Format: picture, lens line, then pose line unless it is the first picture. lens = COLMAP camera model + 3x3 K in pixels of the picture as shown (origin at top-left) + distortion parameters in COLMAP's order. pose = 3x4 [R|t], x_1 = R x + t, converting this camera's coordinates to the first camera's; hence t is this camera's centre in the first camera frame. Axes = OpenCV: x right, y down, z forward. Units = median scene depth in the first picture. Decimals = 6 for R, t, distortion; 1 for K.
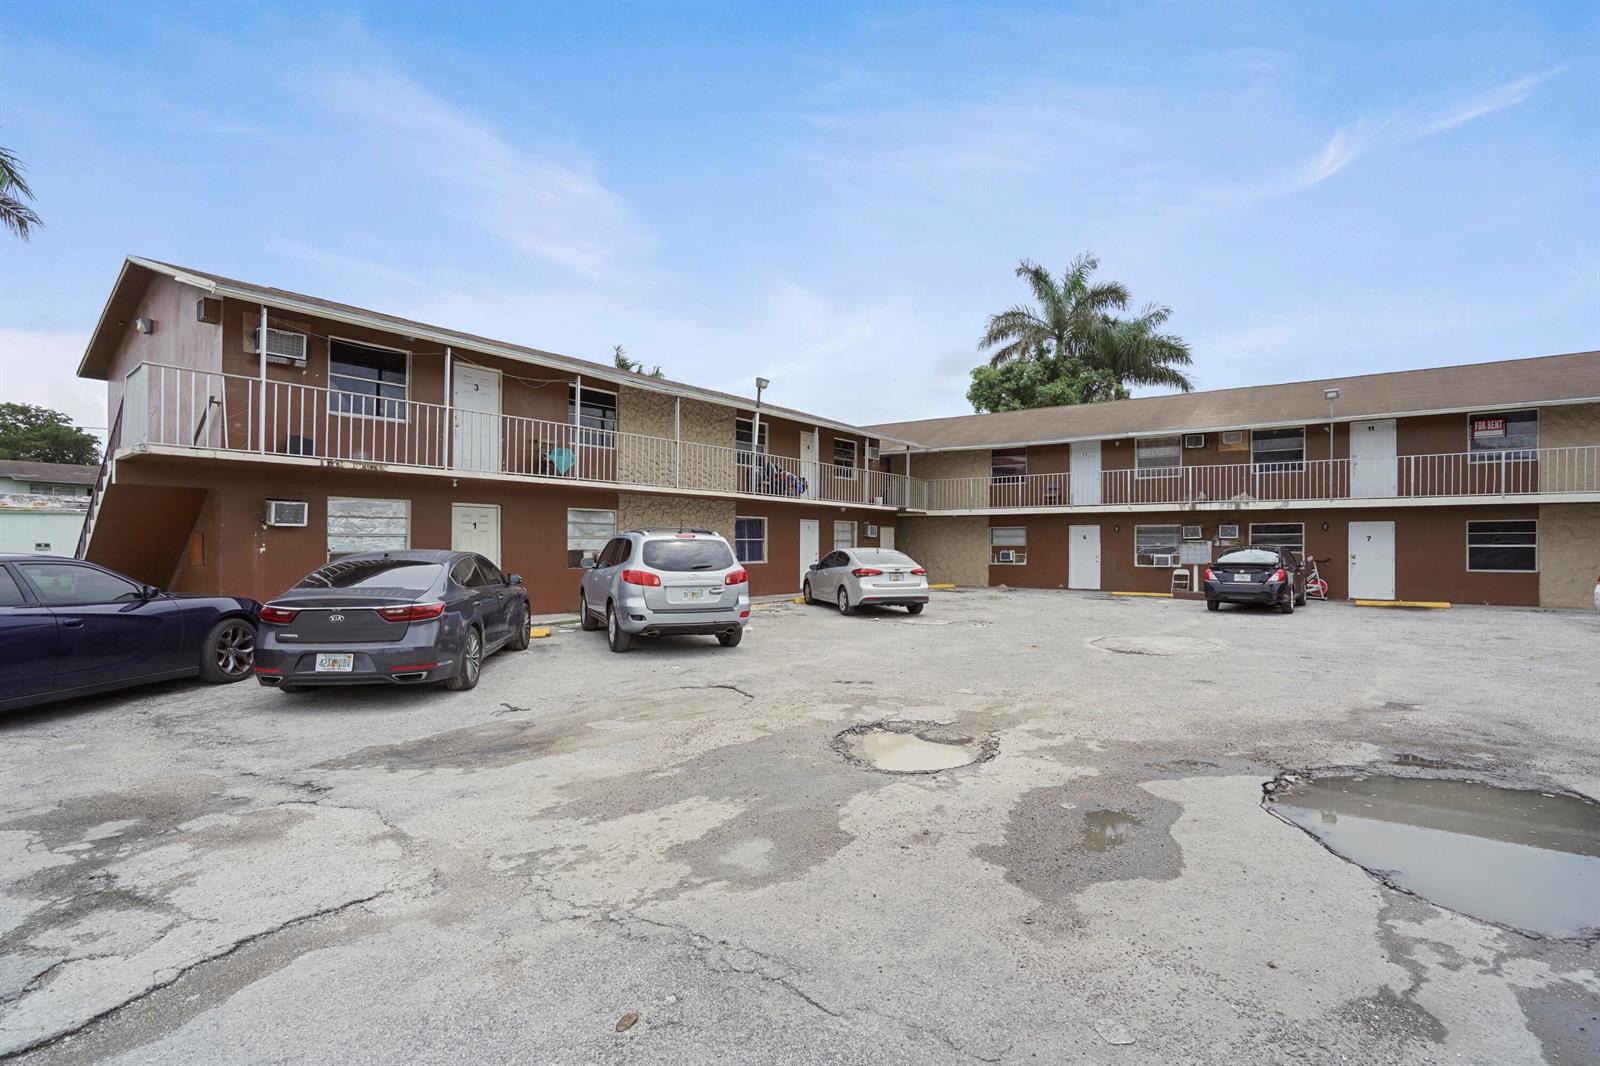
lens RADIAL K [[738.9, 0, 805.1], [0, 738.9, 544.7], [0, 0, 1]] dist [-0.059555, 0.022158]
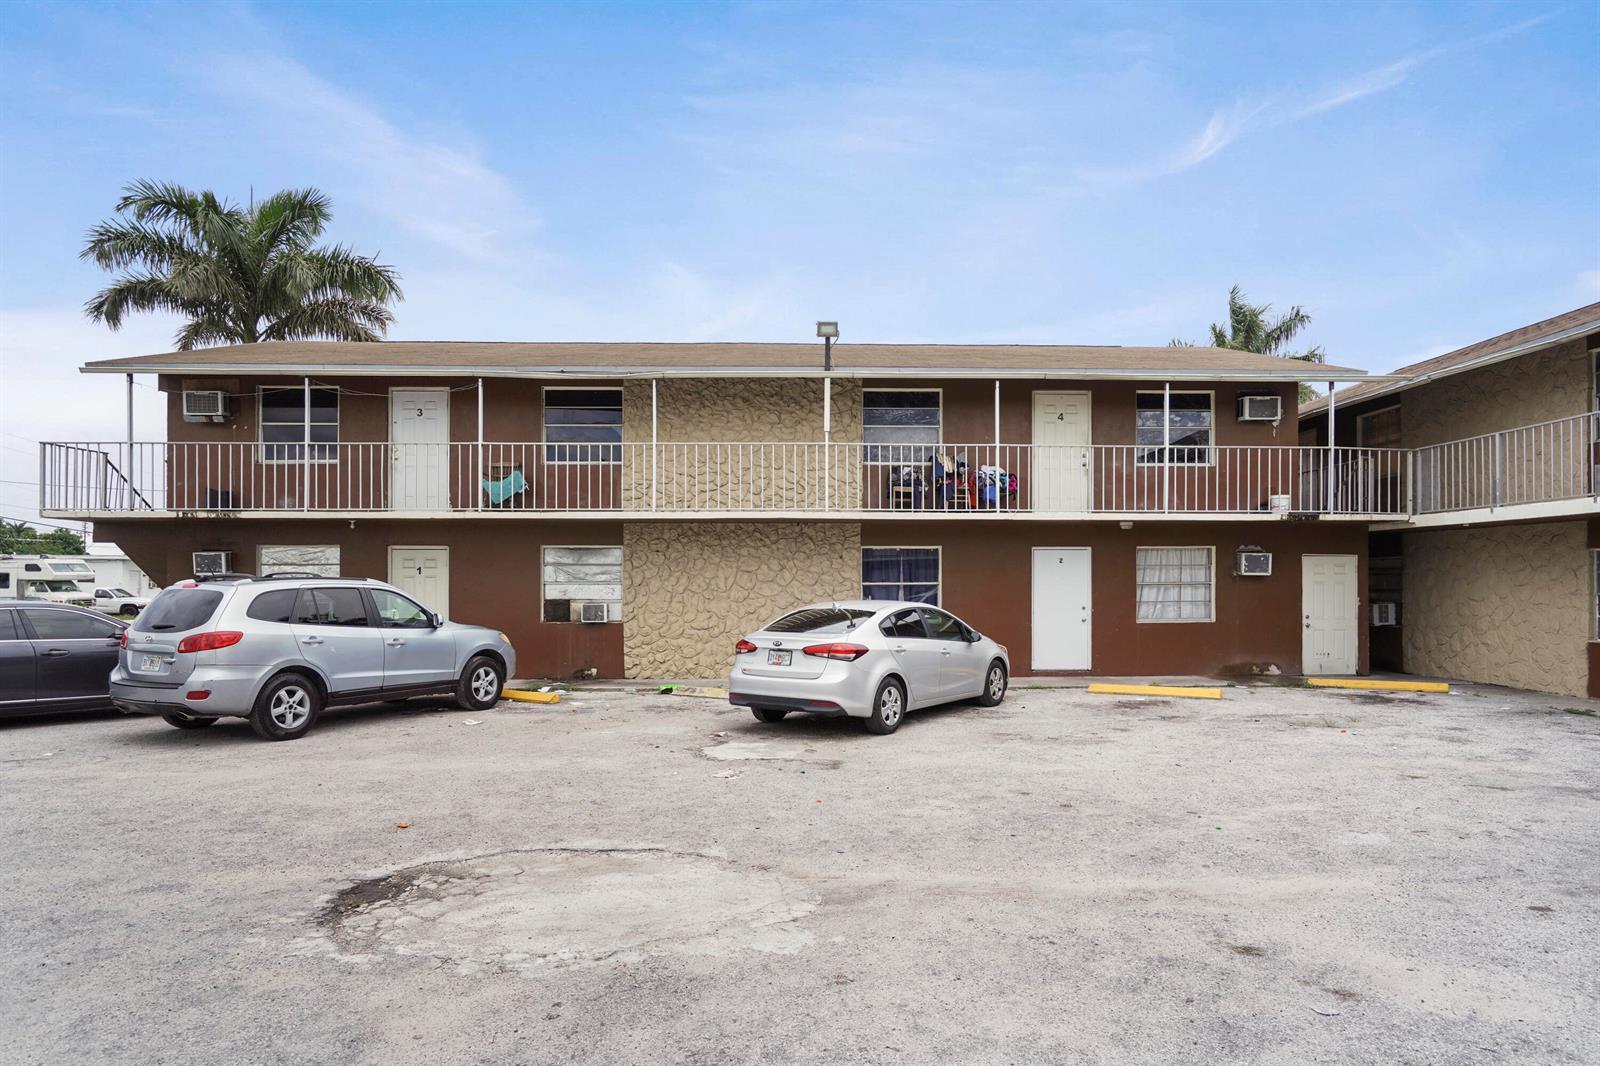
lens RADIAL K [[962.7, 0, 802.9], [0, 962.7, 576.2], [0, 0, 1]] dist [-0.014363, 0.000955]
pose [[0.620248, -0.008134, -0.784363, 0.564536], [0.001514, 0.999957, -0.009173, -0.006666], [0.784404, 0.004502, 0.620234, 0.498586]]
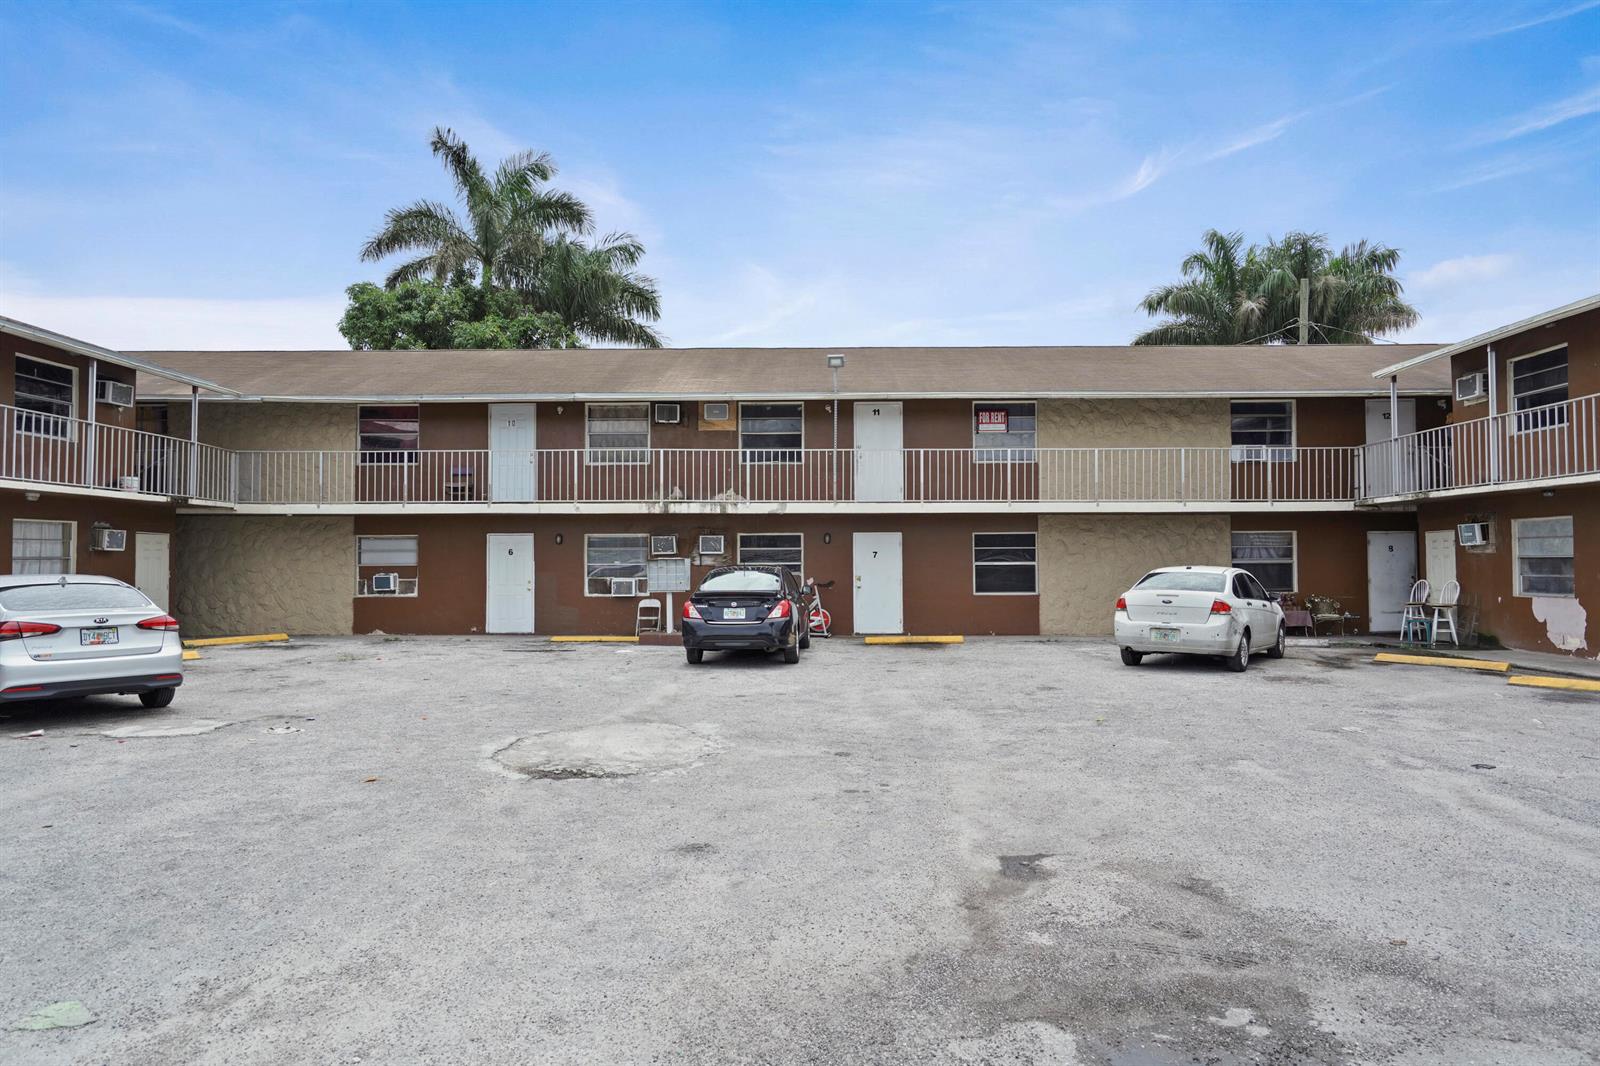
lens RADIAL K [[1009.3, 0, 800.0], [0, 1009.3, 533.0], [0, 0, 1]] dist [-0.023147, 0.027829]
pose [[0.810567, 0.012427, 0.585514, 0.093365], [0.003960, 0.999636, -0.026699, -0.003144], [-0.585632, 0.023960, 0.810223, 0.182876]]
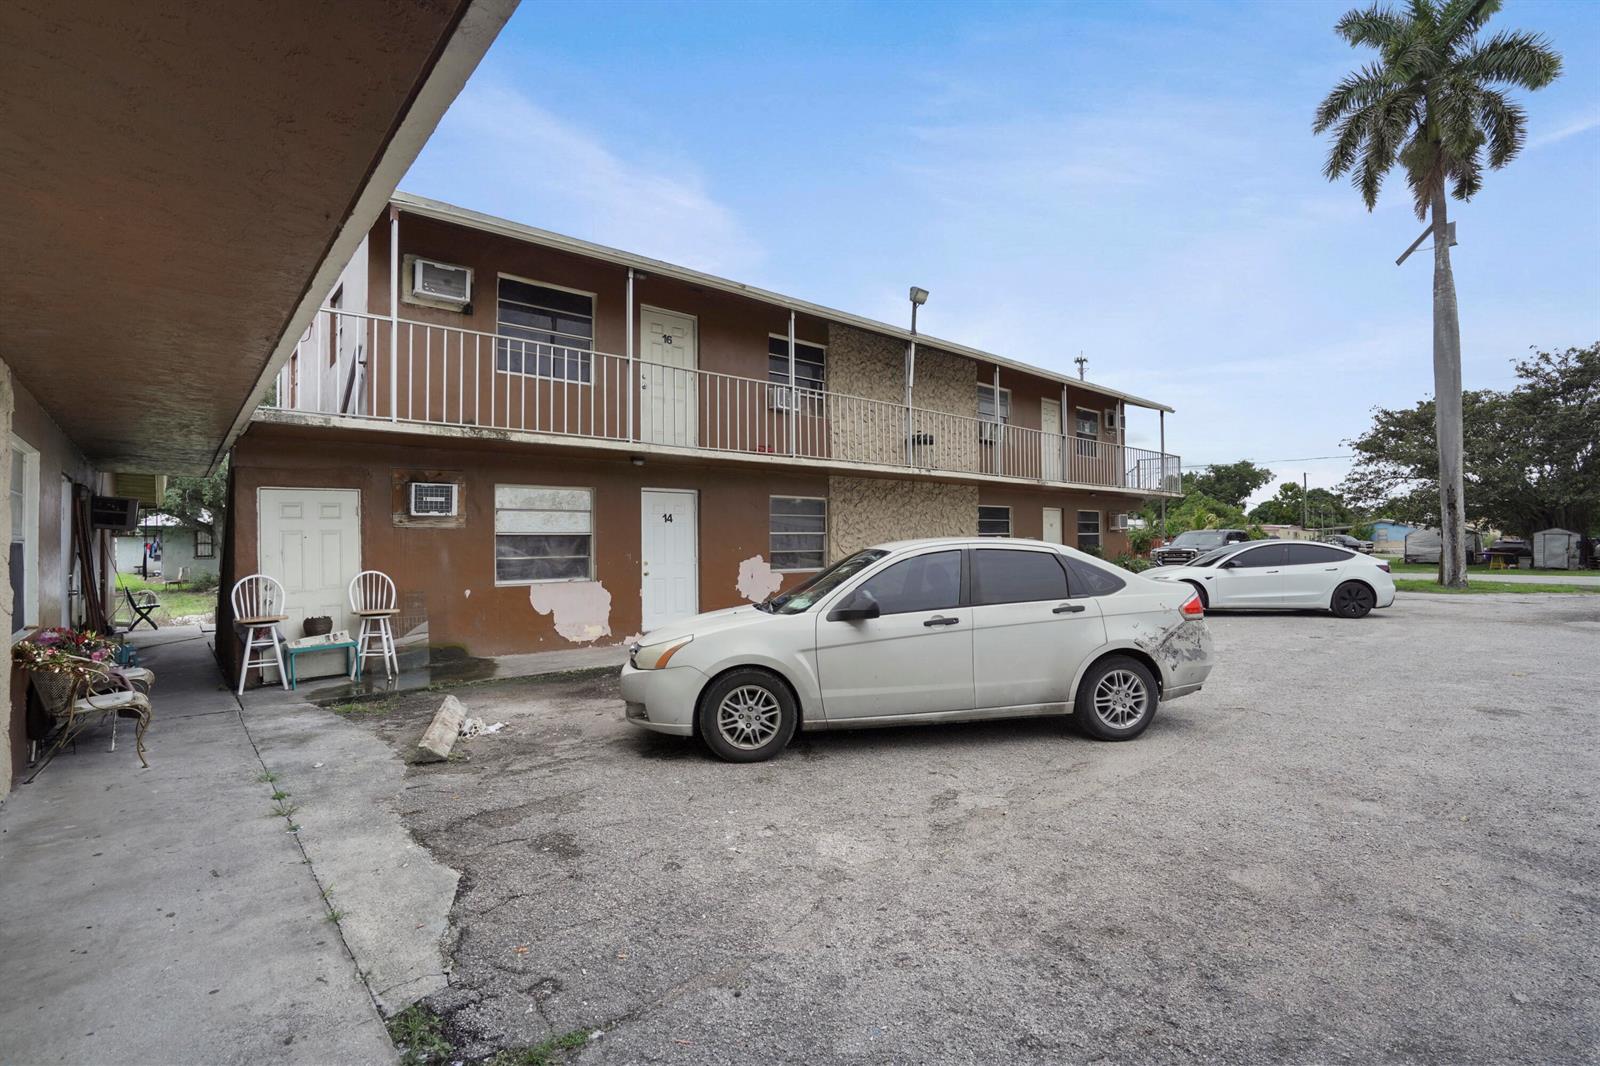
lens RADIAL K [[738.9, 0, 805.1], [0, 738.9, 544.7], [0, 0, 1]] dist [-0.059555, 0.022158]
pose [[-0.982088, 0.009943, 0.188160, 0.861425], [0.009867, 0.999950, -0.001344, 0.006713], [-0.188164, 0.000537, -0.982137, 1.000886]]
